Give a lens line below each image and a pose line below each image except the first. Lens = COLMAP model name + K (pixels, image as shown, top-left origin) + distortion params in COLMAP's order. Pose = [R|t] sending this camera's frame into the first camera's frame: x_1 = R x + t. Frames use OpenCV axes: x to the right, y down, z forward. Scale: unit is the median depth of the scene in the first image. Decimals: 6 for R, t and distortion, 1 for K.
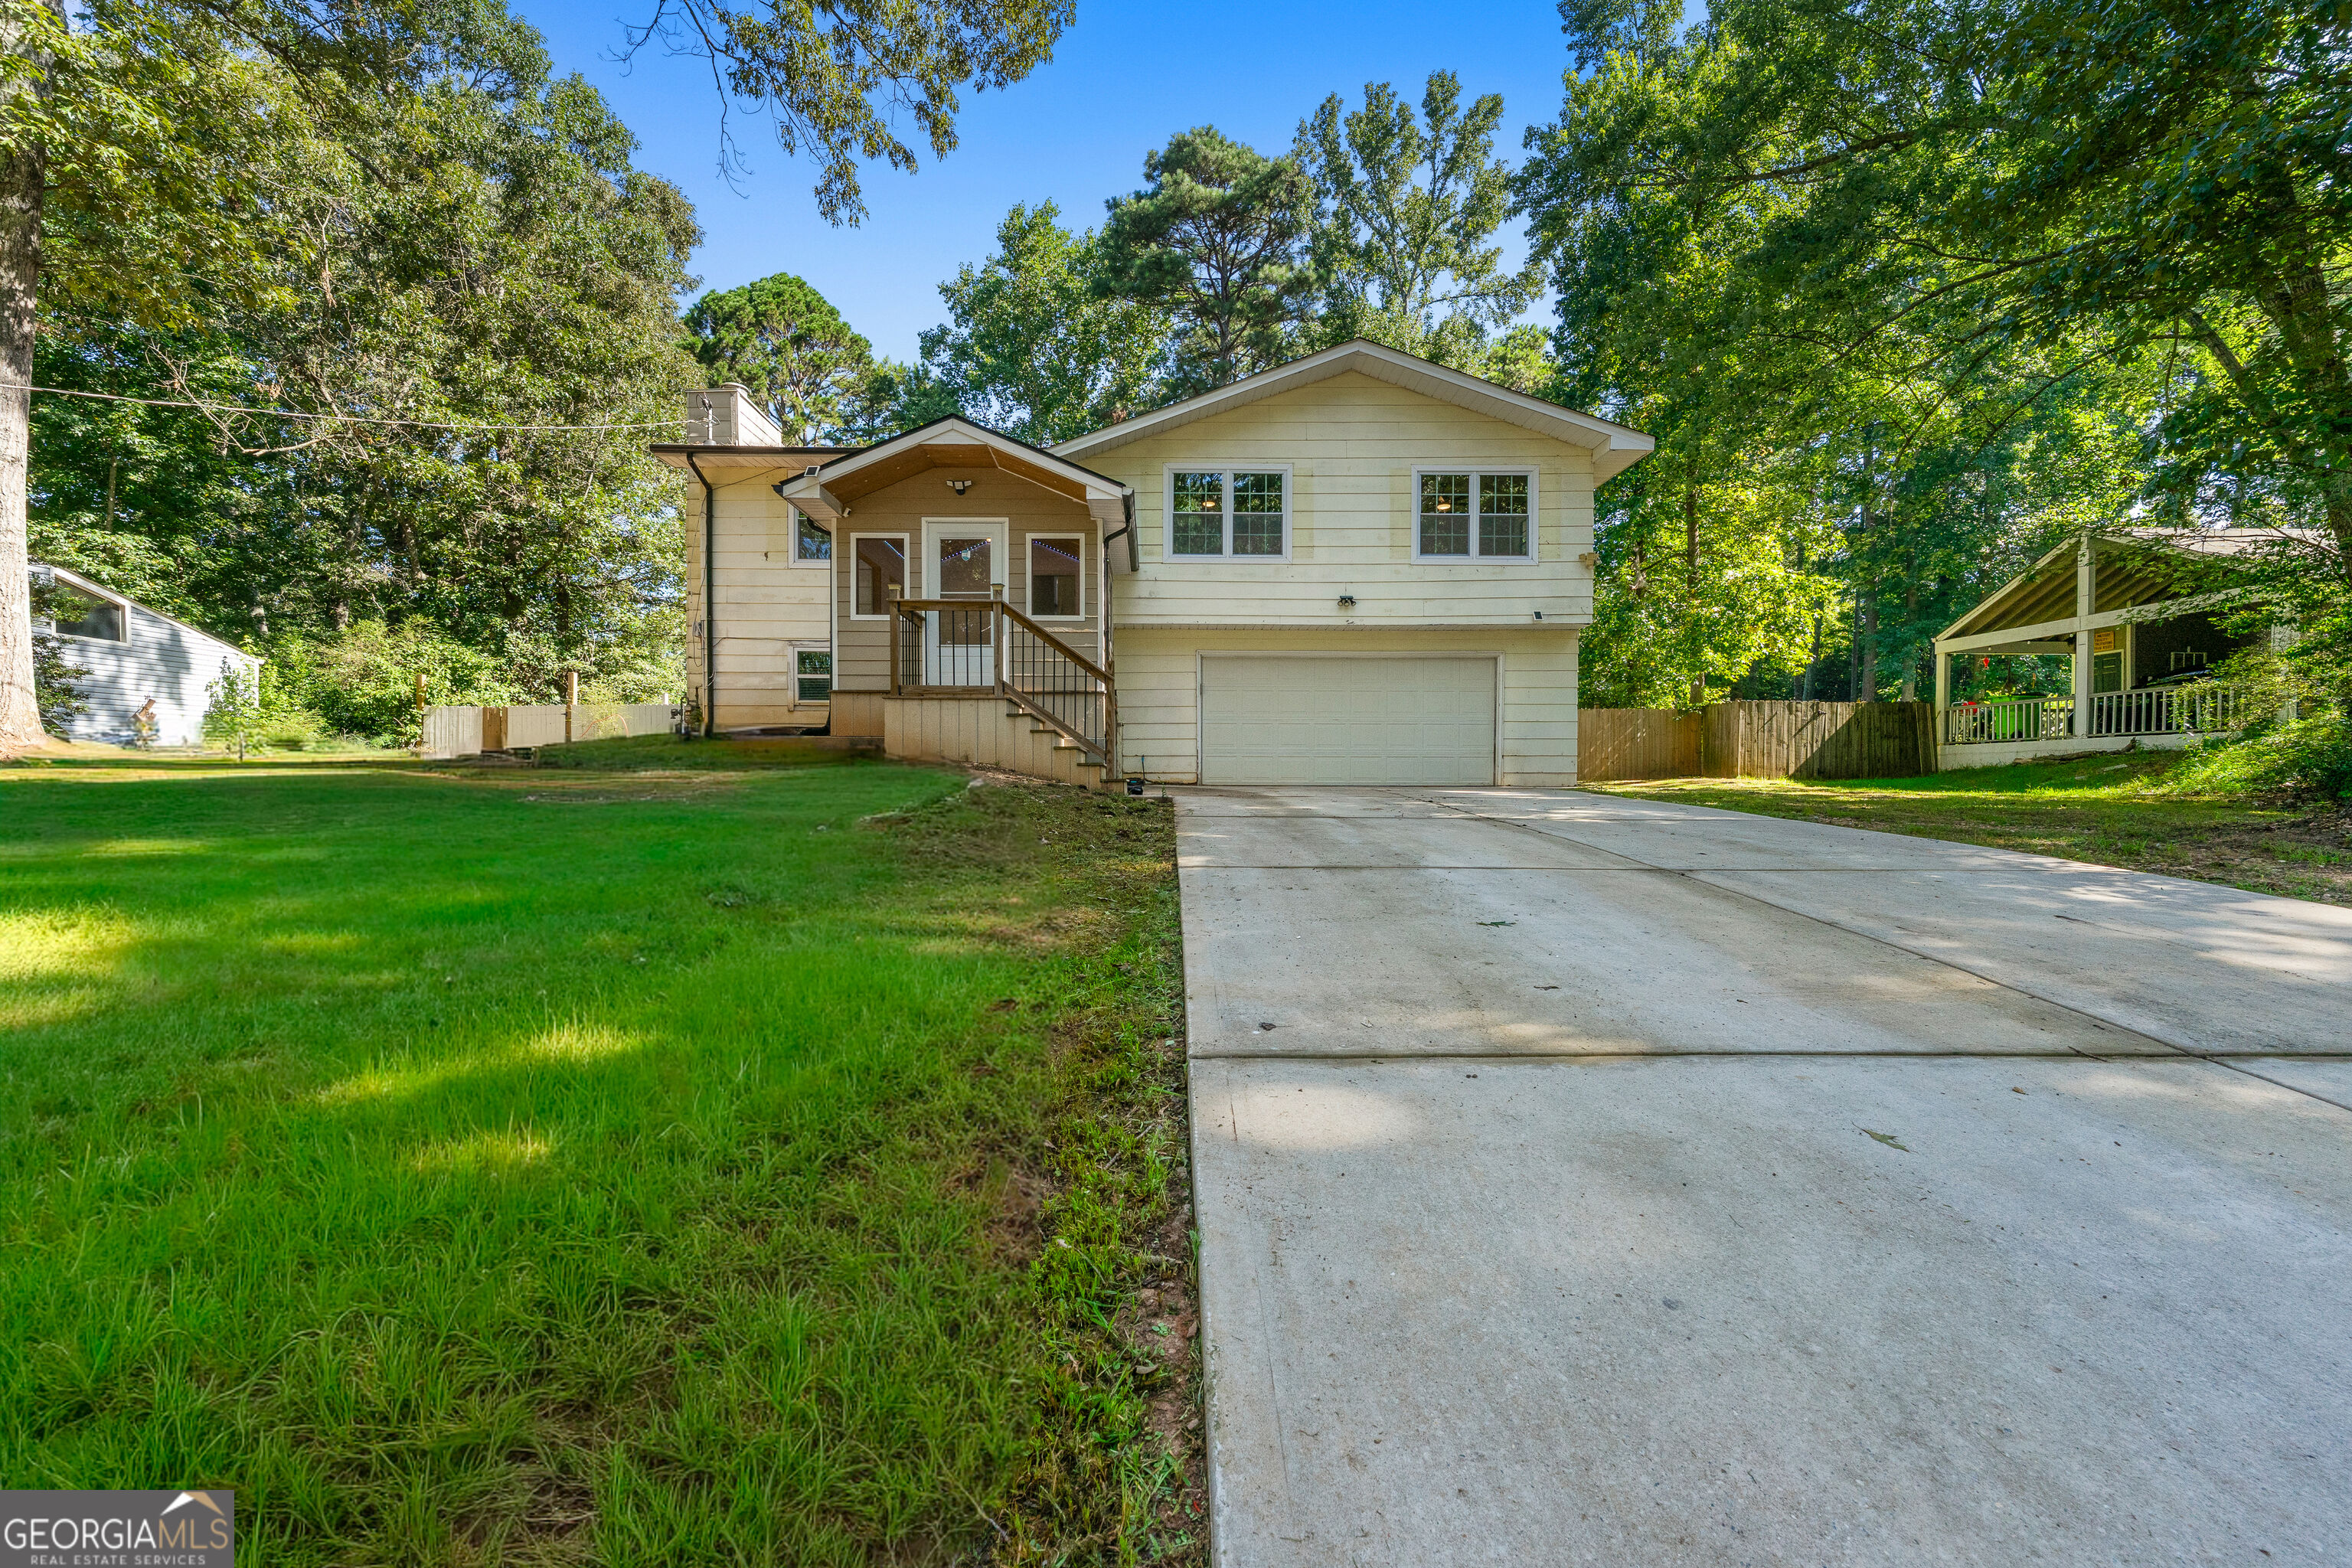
lens RADIAL K [[932.5, 0, 1176.0], [0, 932.5, 784.0], [0, 0, 1]] dist [0.003754, 0.000039]
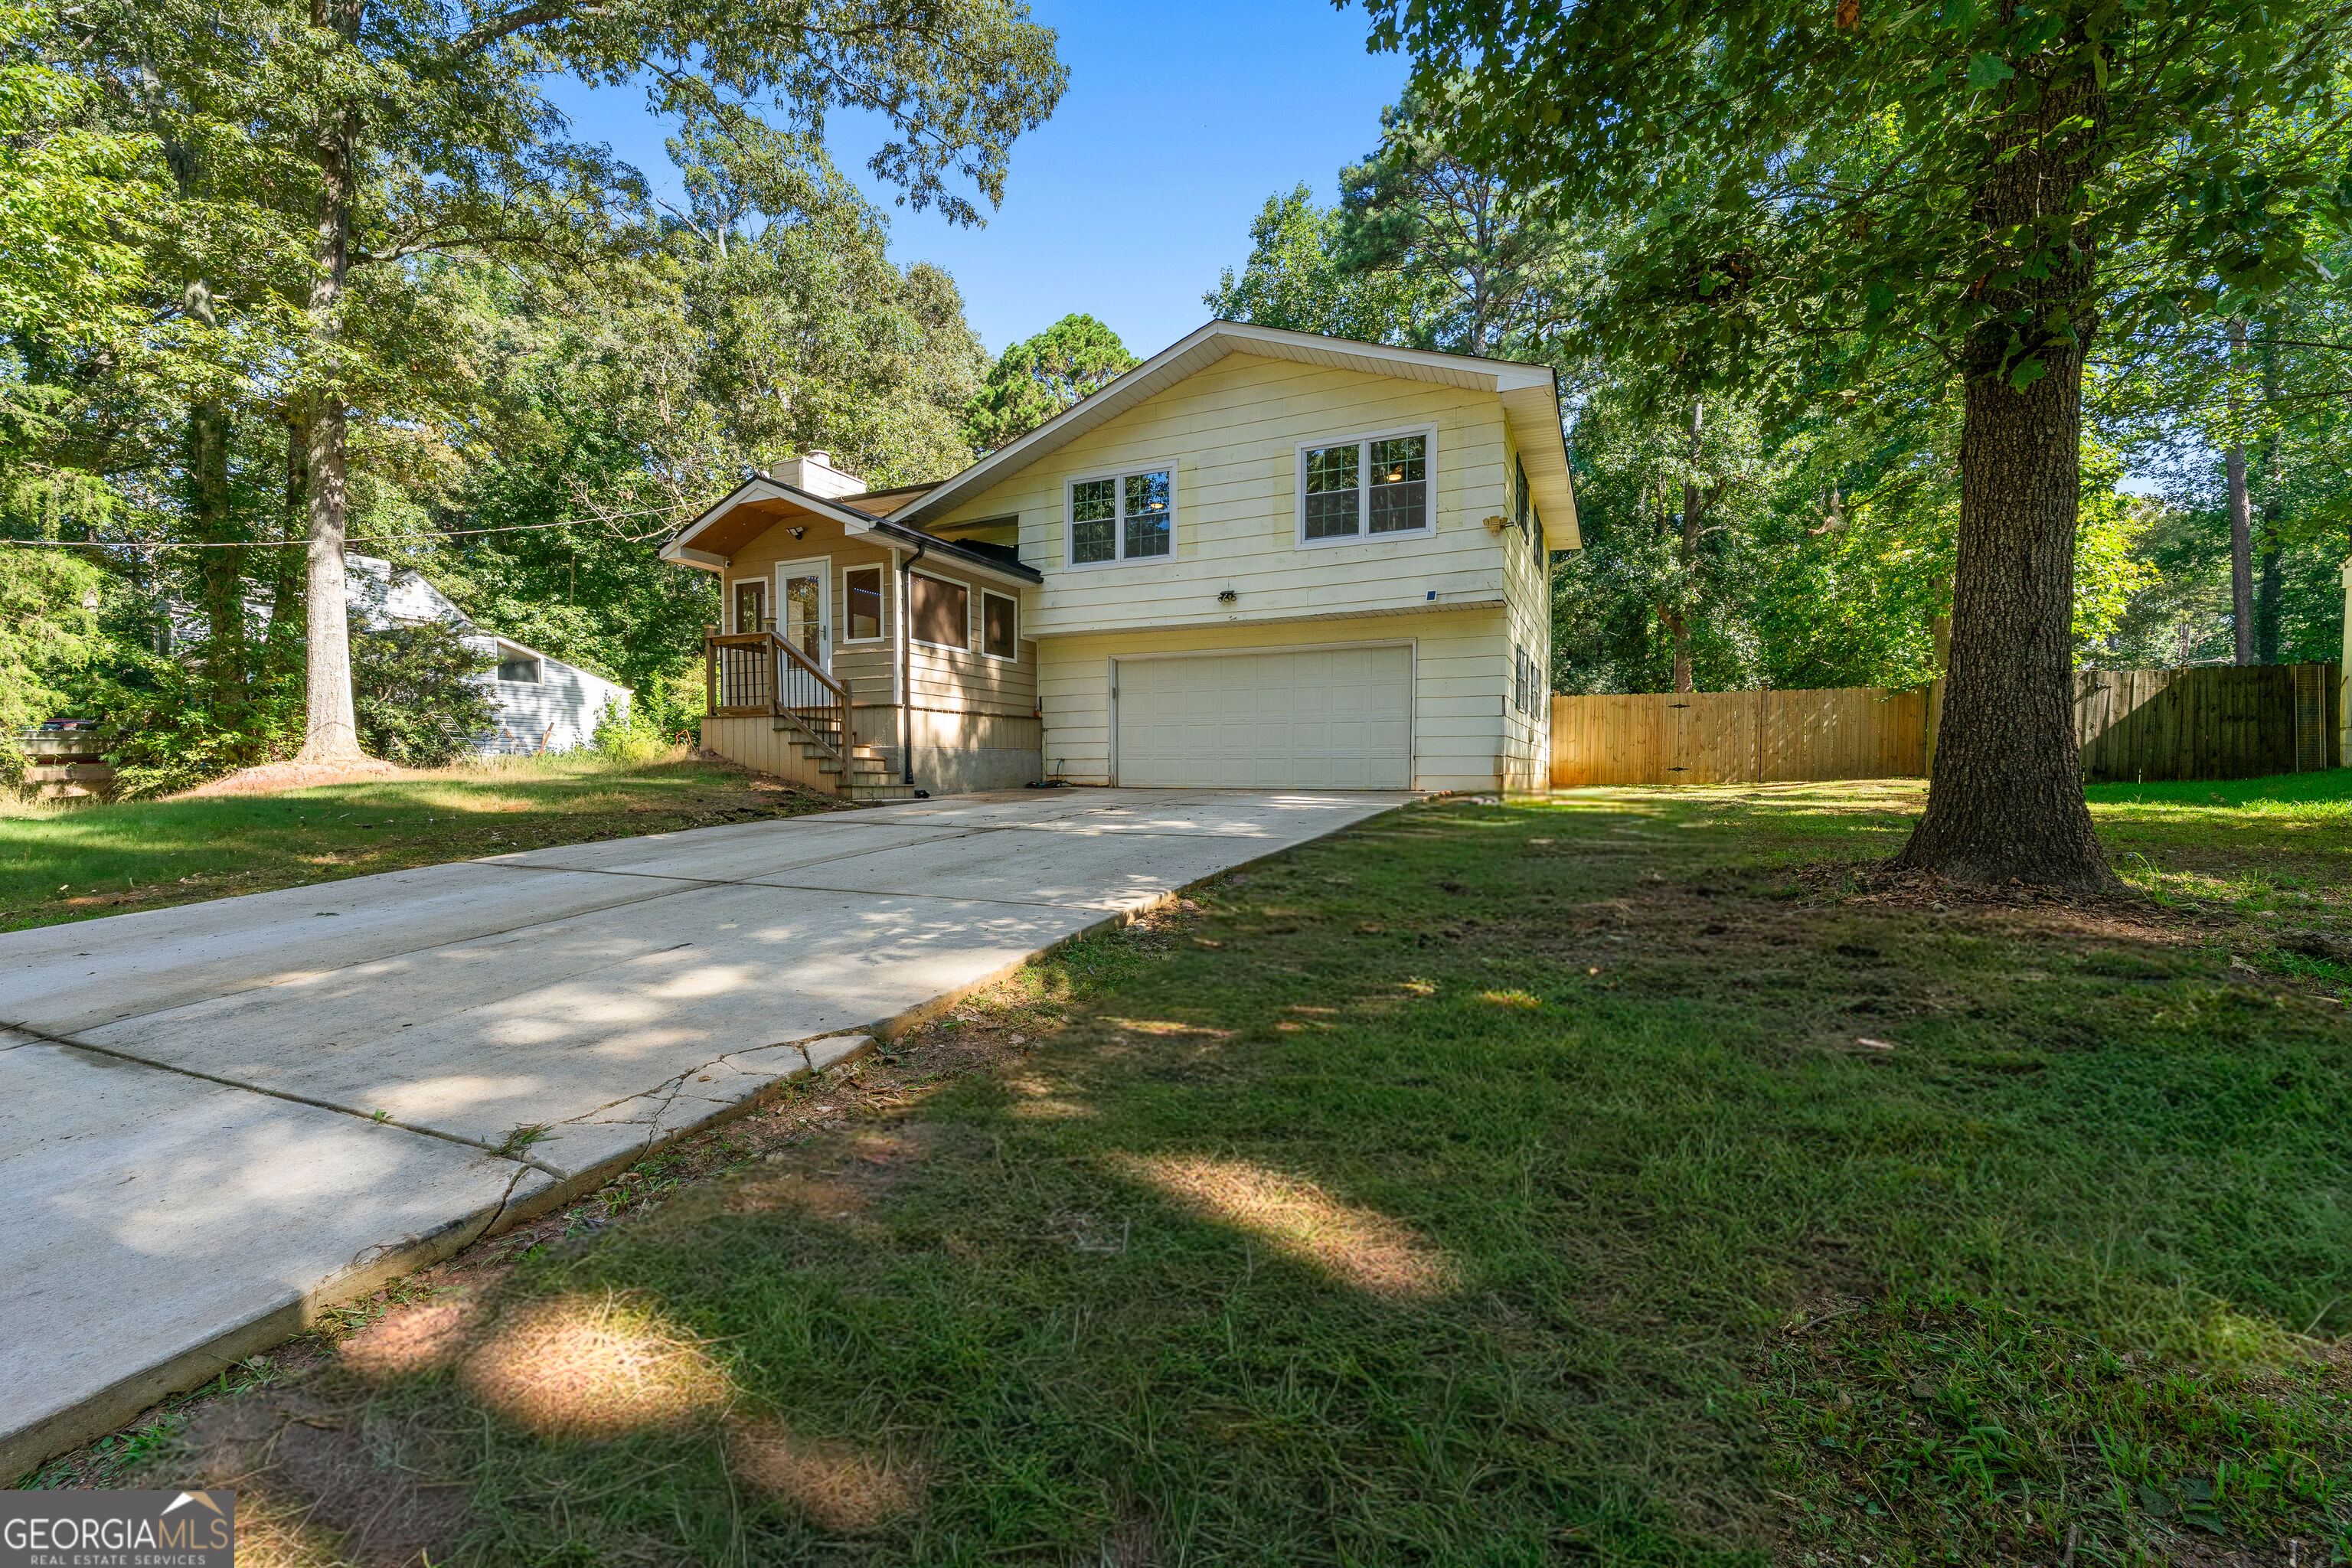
lens RADIAL K [[963.6, 0, 1177.5], [0, 963.6, 803.2], [0, 0, 1]] dist [0.000993, 0.000399]
pose [[0.907078, 0.010132, -0.420840, 0.550525], [-0.001299, 0.999773, 0.021270, -0.004531], [0.420960, -0.018747, 0.906885, 0.075668]]
